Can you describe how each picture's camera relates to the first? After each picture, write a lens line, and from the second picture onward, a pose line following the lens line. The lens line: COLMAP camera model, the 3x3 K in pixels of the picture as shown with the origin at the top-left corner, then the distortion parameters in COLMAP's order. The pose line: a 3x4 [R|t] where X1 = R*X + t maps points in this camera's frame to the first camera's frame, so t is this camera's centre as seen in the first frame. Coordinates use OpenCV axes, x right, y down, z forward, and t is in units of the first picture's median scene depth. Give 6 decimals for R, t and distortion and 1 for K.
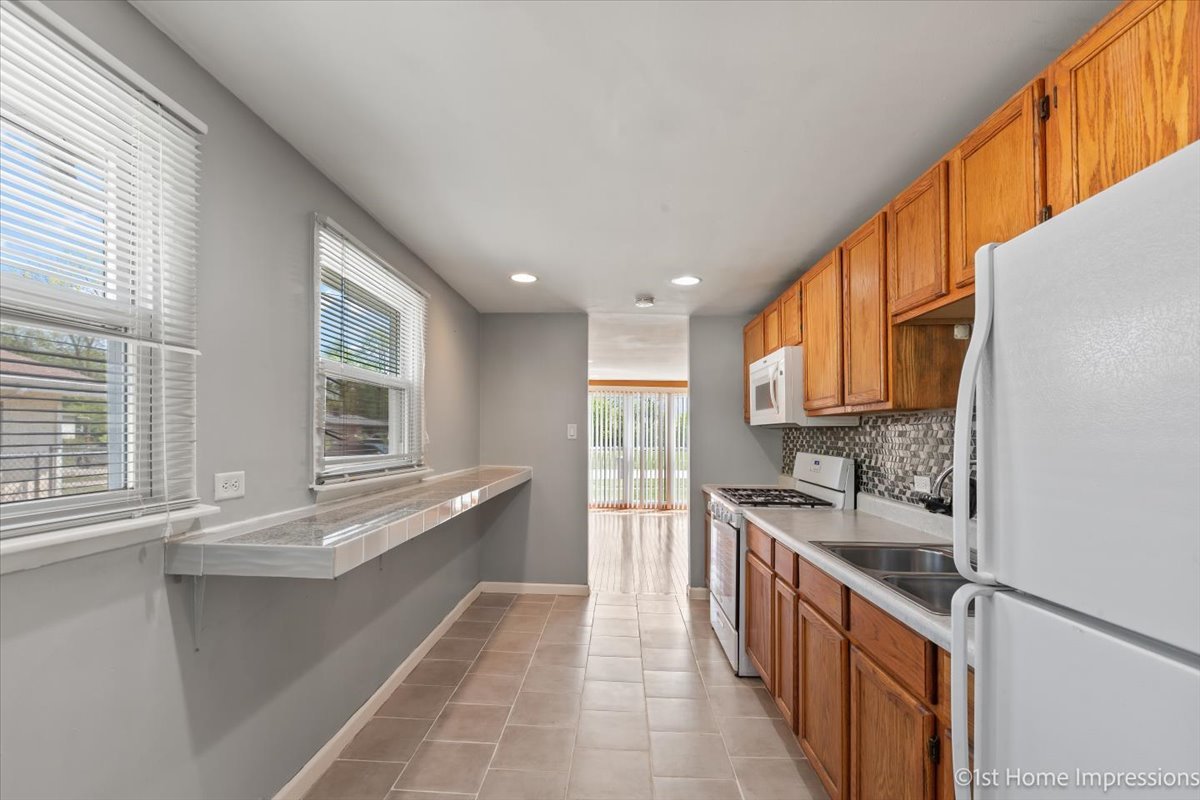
lens RADIAL K [[543.9, 0, 600.8], [0, 543.9, 426.5], [0, 0, 1]] dist [0.002064, -0.000073]
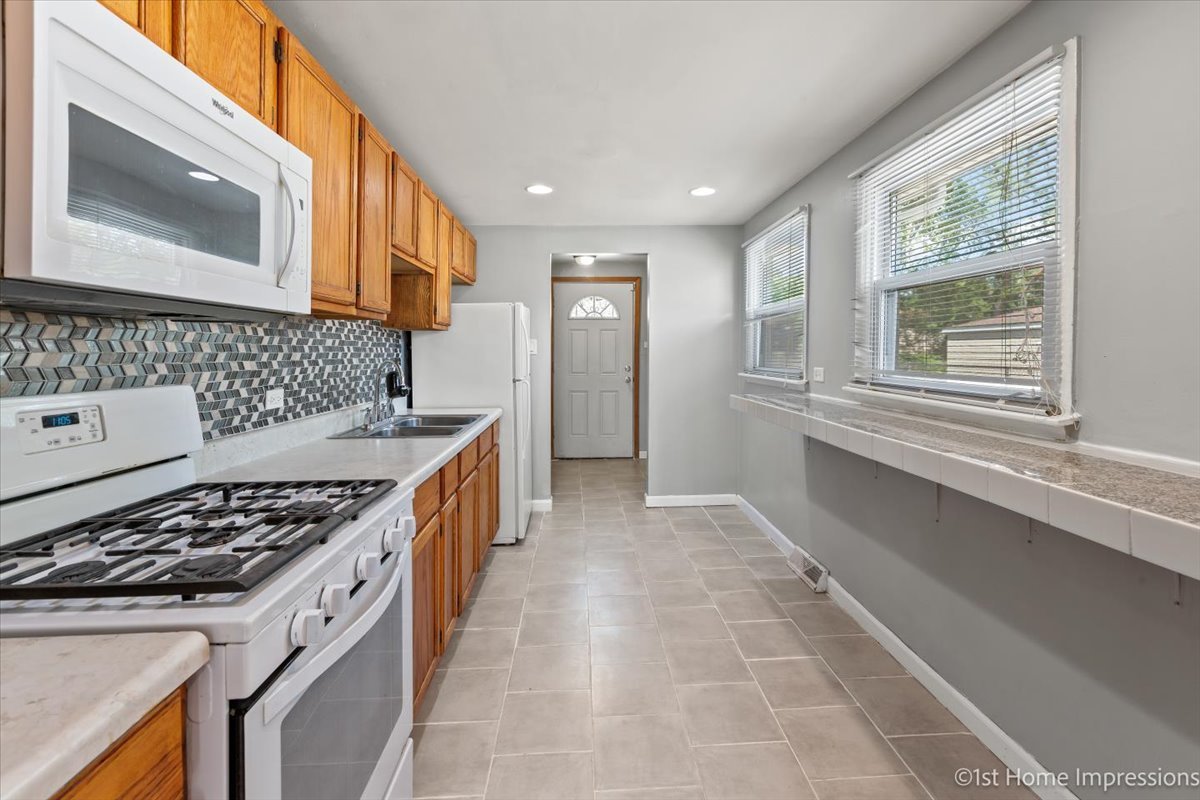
lens RADIAL K [[548.6, 0, 601.2], [0, 548.6, 353.4], [0, 0, 1]] dist [0.000114, 0.000094]
pose [[-0.996960, -0.006817, -0.077621, 0.130364], [-0.005937, 0.999916, -0.011561, 0.037132], [0.077694, -0.011065, -0.996916, 1.720179]]
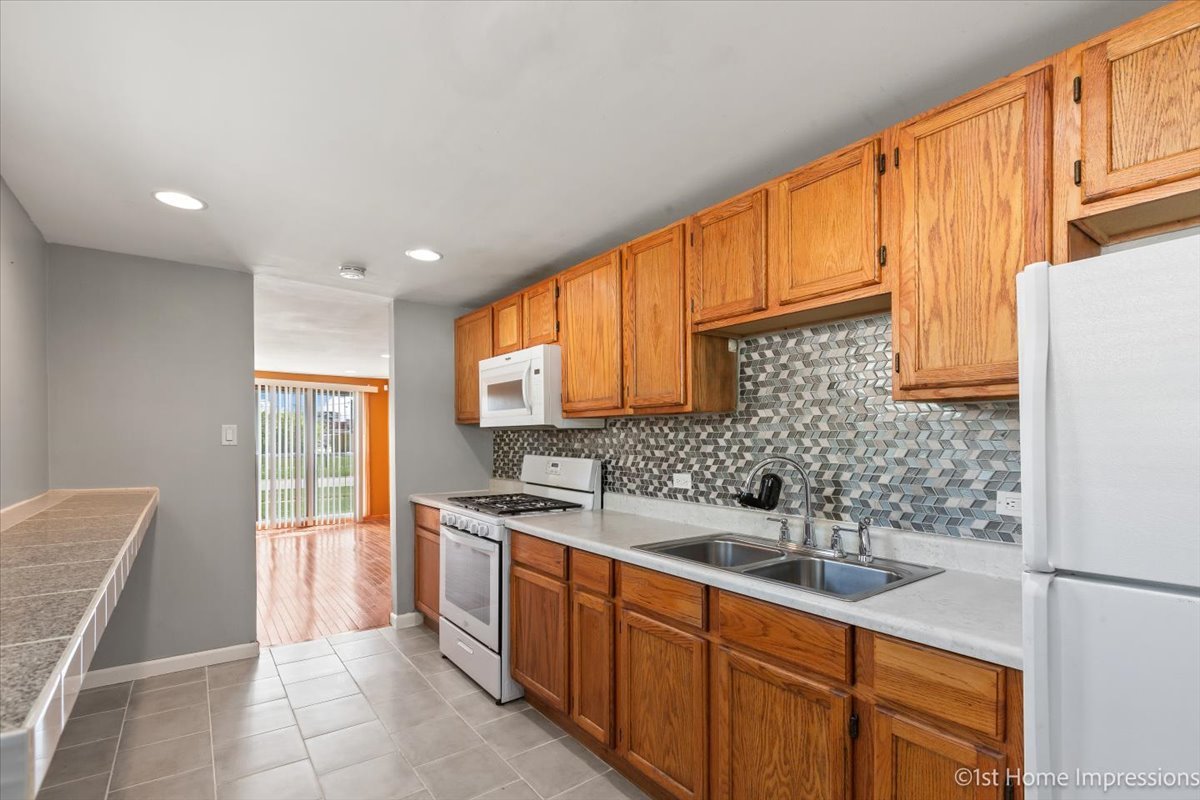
lens RADIAL K [[546.6, 0, 597.2], [0, 546.6, 435.6], [0, 0, 1]] dist [-0.000120, 0.000430]
pose [[0.778627, -0.005895, 0.627459, -0.215359], [-0.002033, 0.999927, 0.011918, 0.001152], [-0.627484, -0.010555, 0.778558, 0.222329]]
